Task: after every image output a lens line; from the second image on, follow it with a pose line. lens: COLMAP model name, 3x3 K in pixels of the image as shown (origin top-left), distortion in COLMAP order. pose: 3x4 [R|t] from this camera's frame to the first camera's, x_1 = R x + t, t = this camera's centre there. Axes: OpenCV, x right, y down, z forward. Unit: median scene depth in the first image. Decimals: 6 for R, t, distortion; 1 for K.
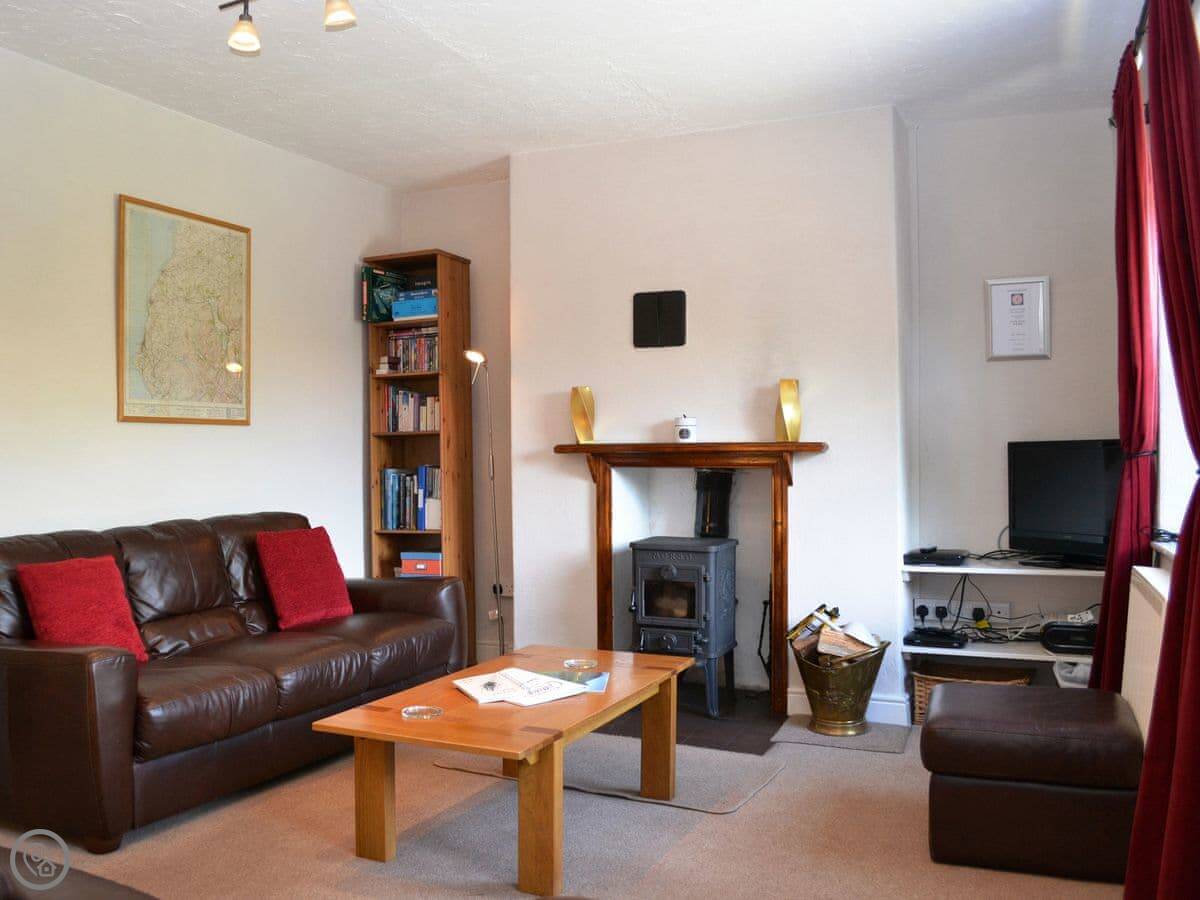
lens RADIAL K [[1136.2, 0, 576.1], [0, 1136.2, 455.1], [0, 0, 1]] dist [-0.049680, 0.000000]
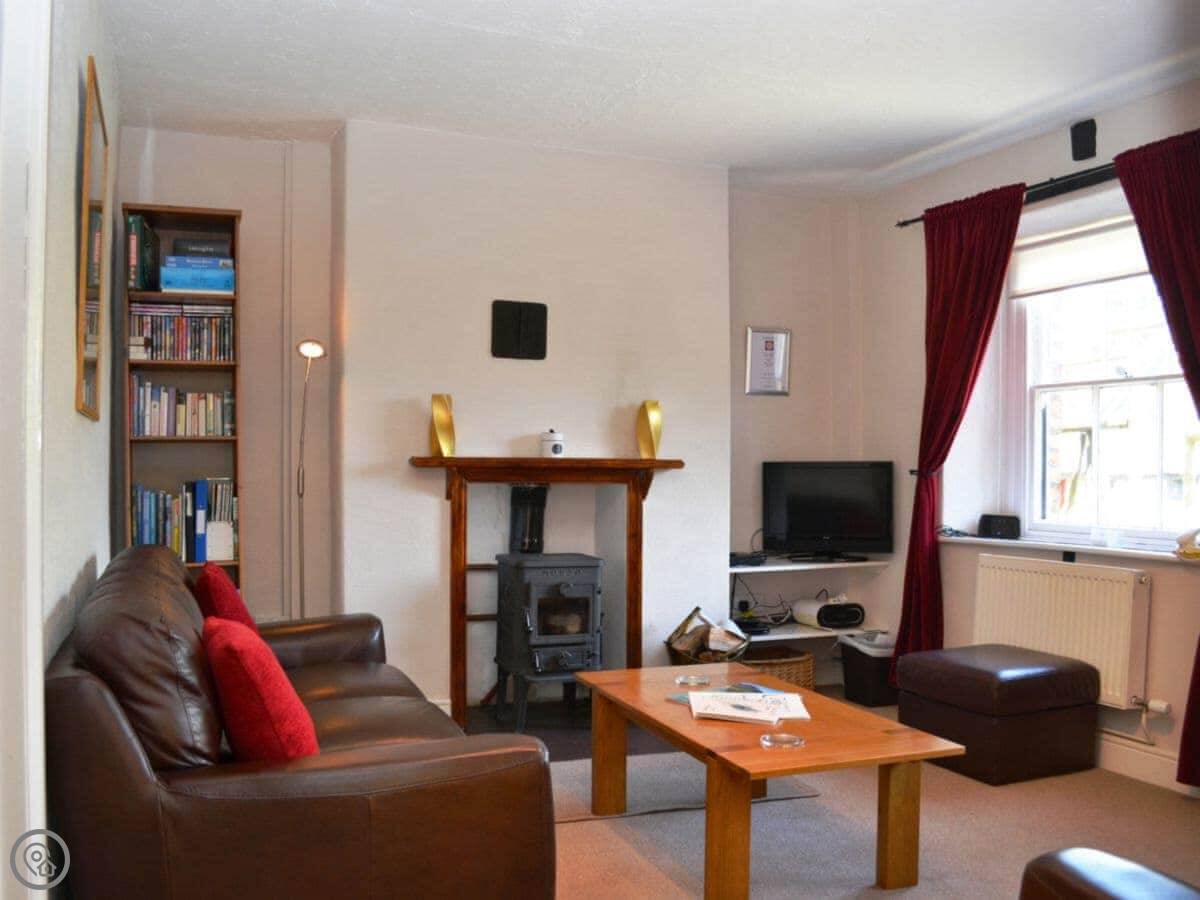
lens RADIAL K [[1136.2, 0, 604.8], [0, 1136.2, 453.3], [0, 0, 1]] dist [-0.049680, 0.000000]
pose [[0.645665, 0.016975, 0.763432, -0.637738], [-0.010196, 0.999855, -0.013609, -0.001992], [-0.763553, 0.001003, 0.645745, 0.325729]]
